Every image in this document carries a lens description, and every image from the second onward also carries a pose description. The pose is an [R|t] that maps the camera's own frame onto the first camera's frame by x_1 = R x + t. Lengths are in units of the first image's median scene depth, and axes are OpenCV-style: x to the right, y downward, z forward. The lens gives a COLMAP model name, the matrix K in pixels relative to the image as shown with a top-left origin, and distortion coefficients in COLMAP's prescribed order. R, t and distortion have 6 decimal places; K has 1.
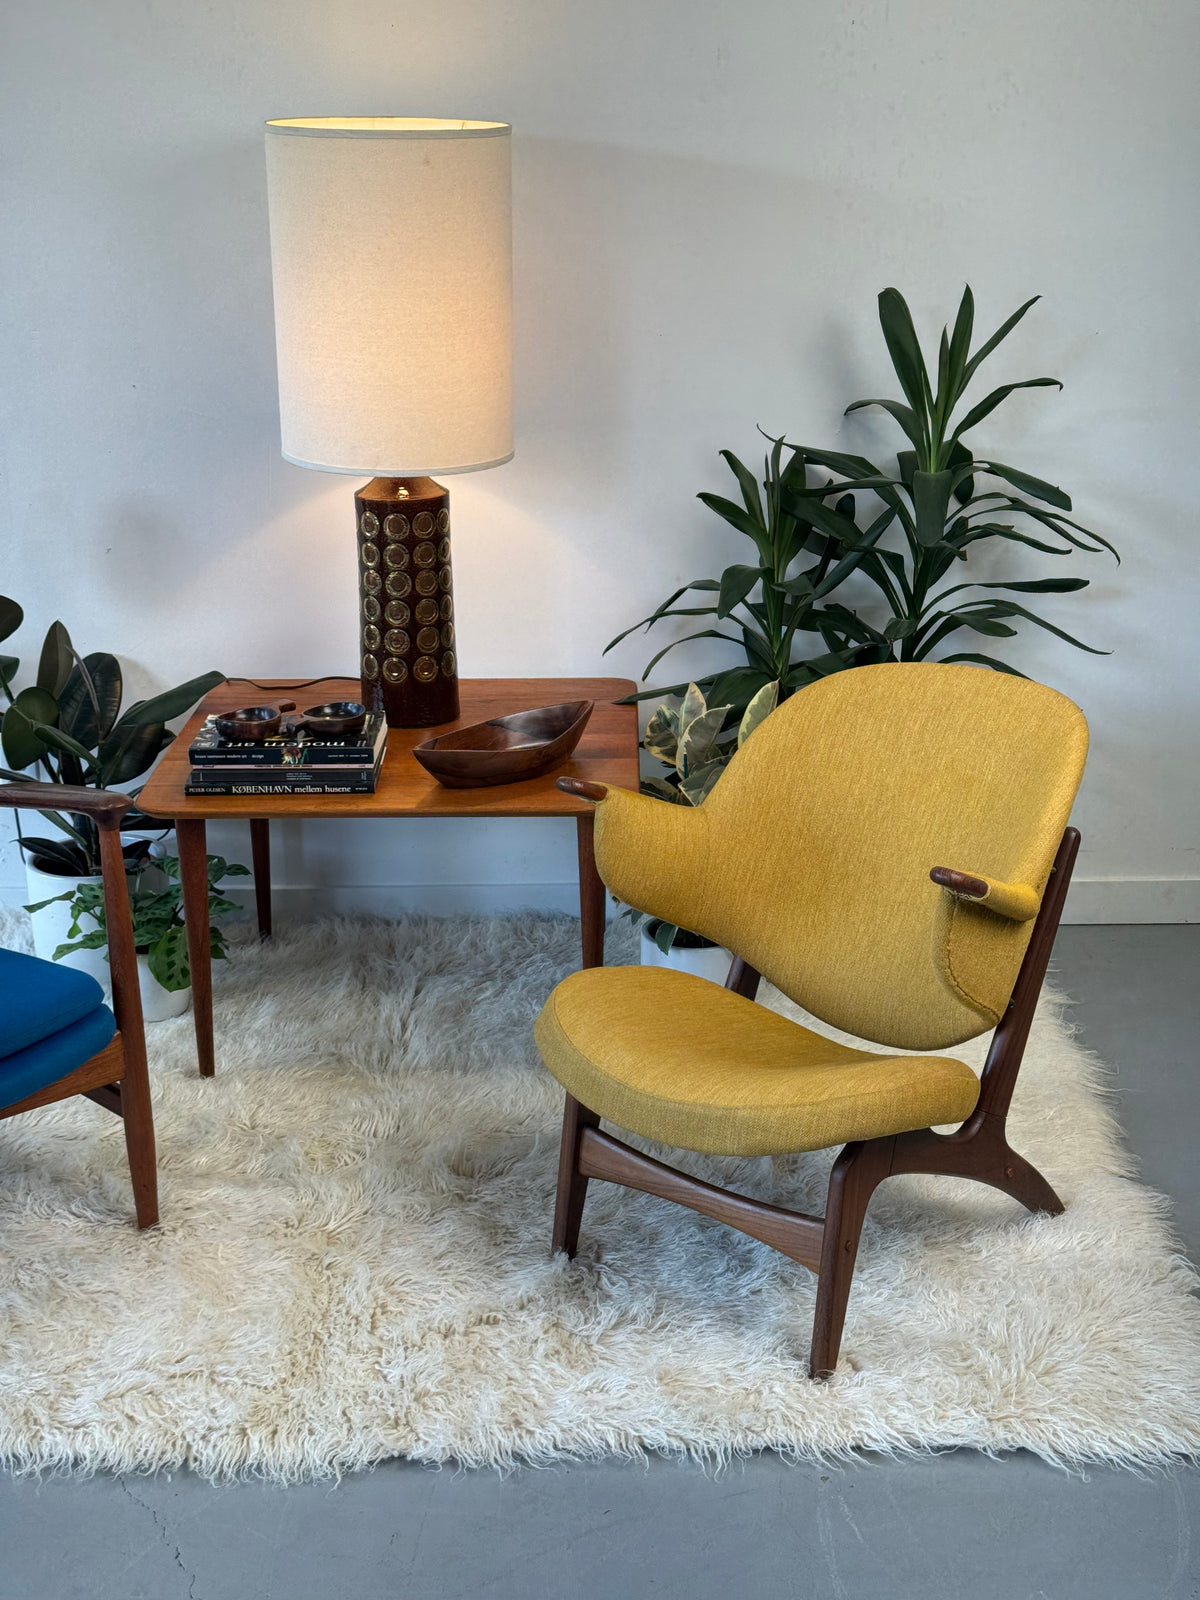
lens RADIAL K [[2215.6, 0, 600.0], [0, 2215.6, 800.0], [0, 0, 1]] dist [0.223377, -0.454336]
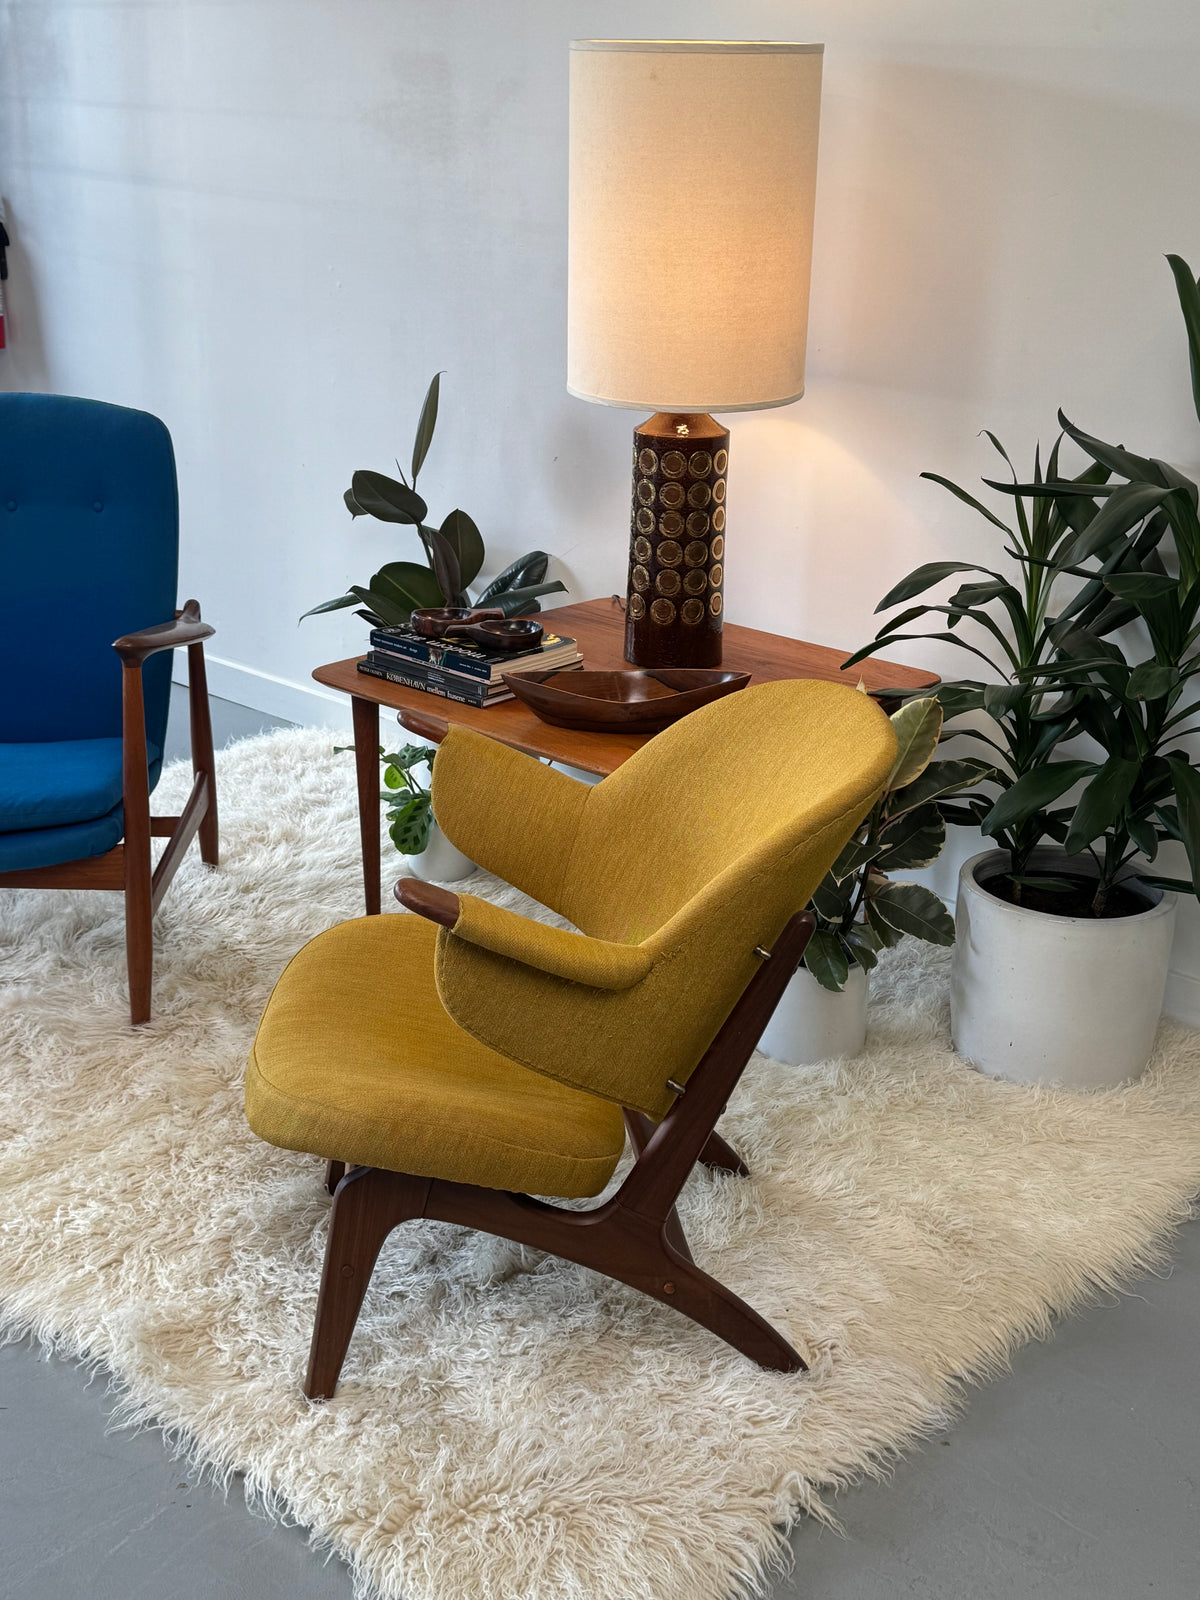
lens RADIAL K [[1932.0, 0, 609.0], [0, 1932.0, 800.4], [0, 0, 1]] dist [0.119198, -0.028374]
pose [[0.739505, 0.252985, -0.623804, 0.496539], [-0.234605, 0.965451, 0.113422, -0.075641], [0.630946, 0.062471, 0.773307, 0.356857]]
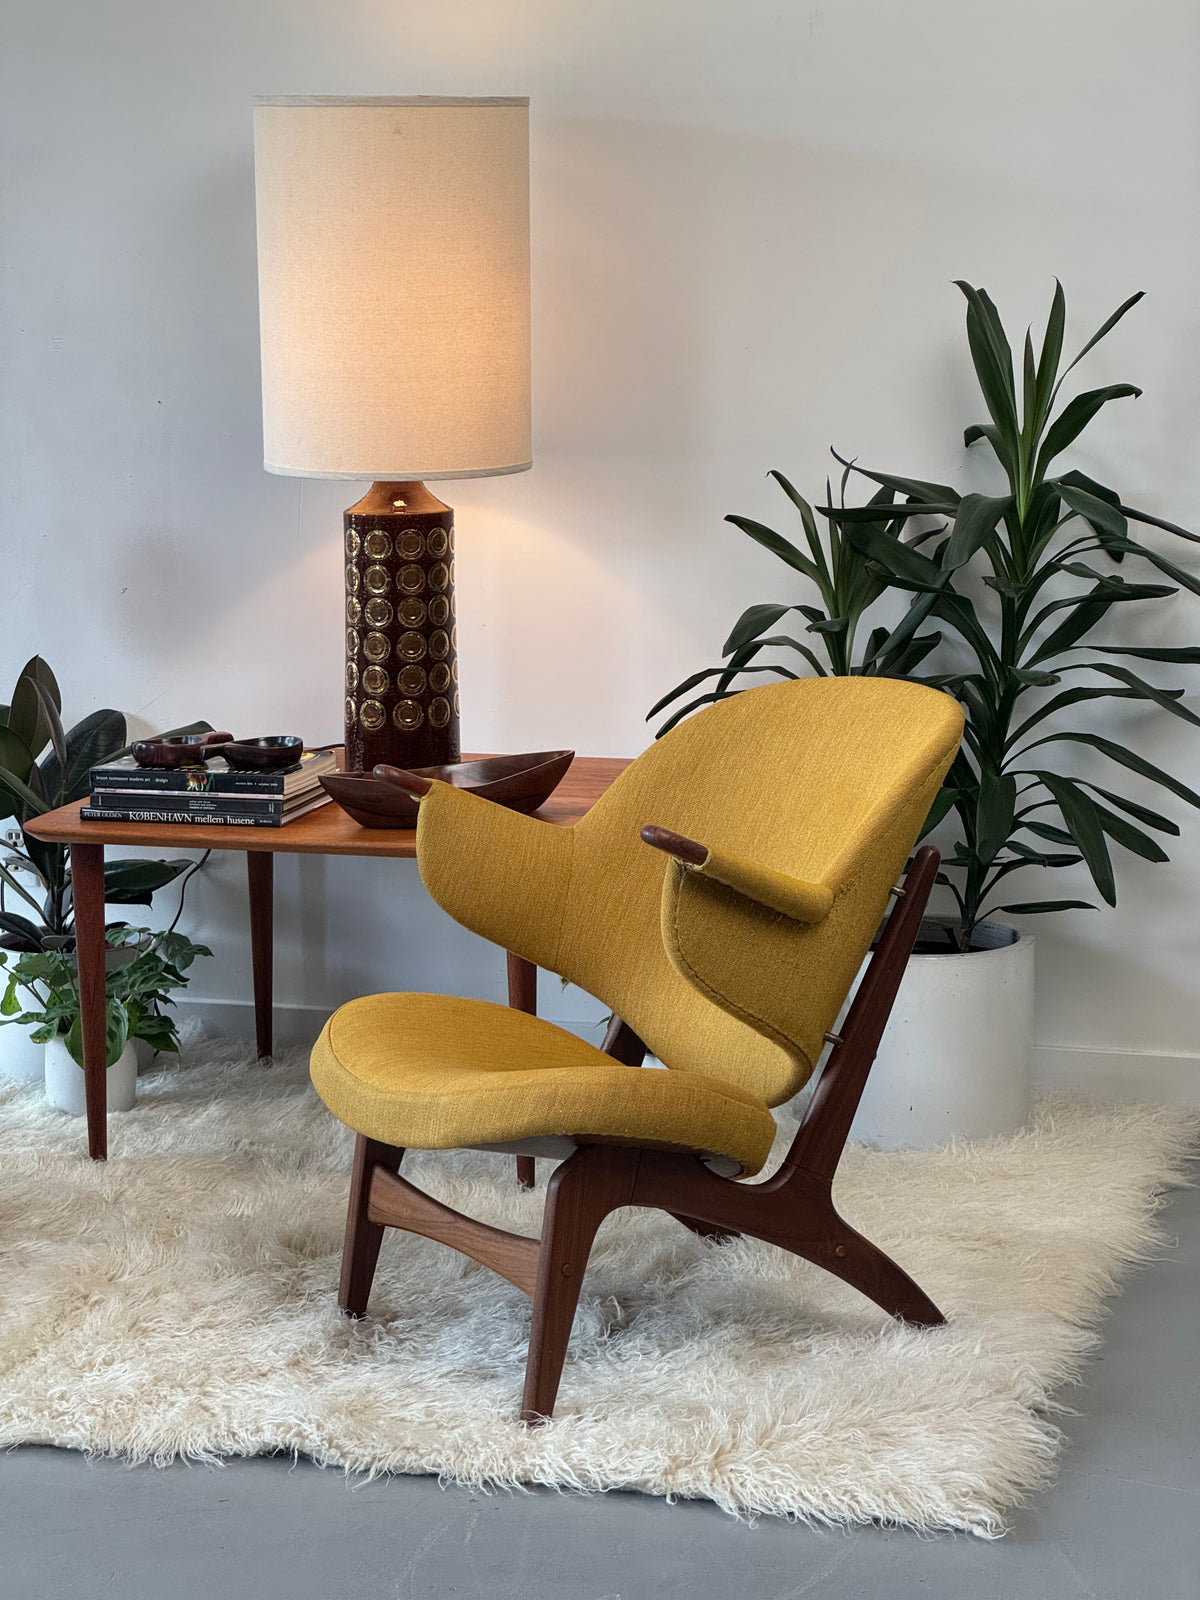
lens RADIAL K [[3565.8, 0, 595.7], [0, 3565.8, 774.7], [0, 0, 1]] dist [0.107137, 1.986522]
pose [[0.959370, 0.042499, -0.278932, 0.400667], [-0.085058, 0.986163, -0.142294, 0.163075], [0.269025, 0.160238, 0.949710, -0.289460]]
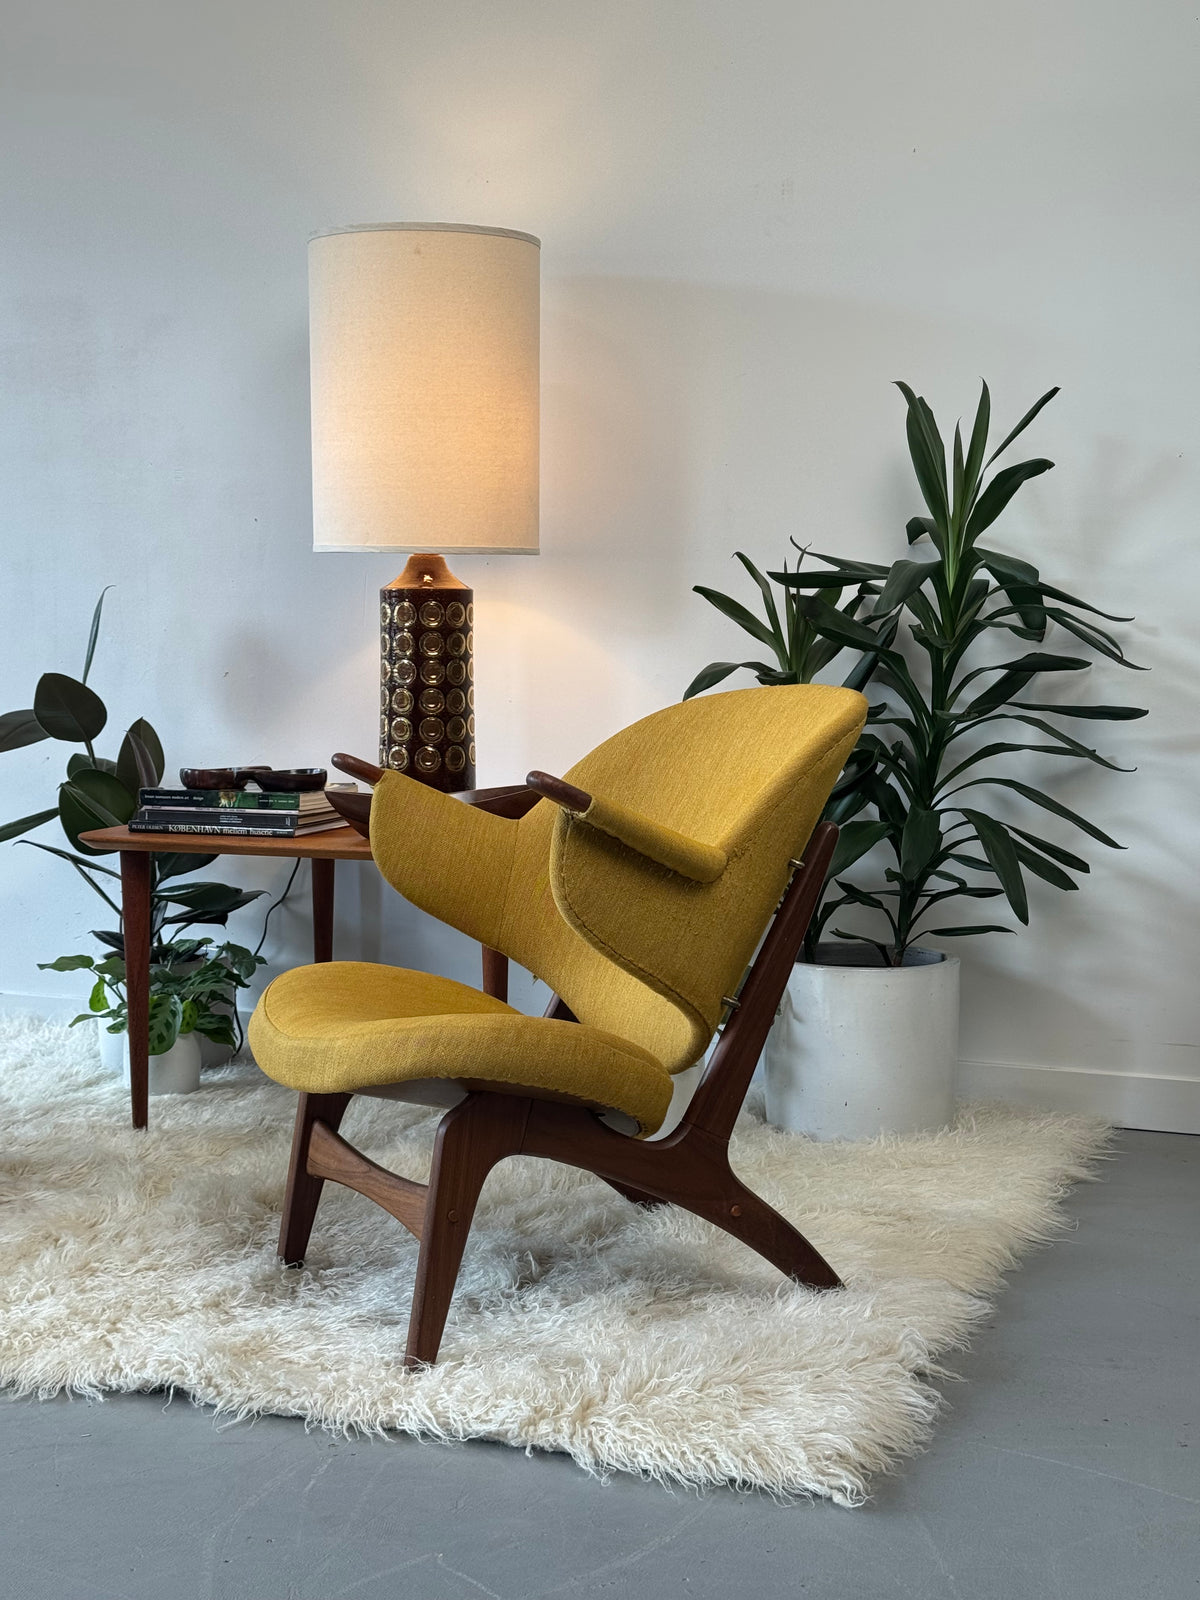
lens RADIAL K [[2215.6, 0, 600.0], [0, 2215.6, 800.0], [0, 0, 1]] dist [0.223377, -0.454336]
pose [[0.934824, 0.038353, -0.353034, 0.375961], [-0.119564, 0.970100, -0.211213, 0.173620], [0.334378, 0.239657, 0.911458, 0.130913]]
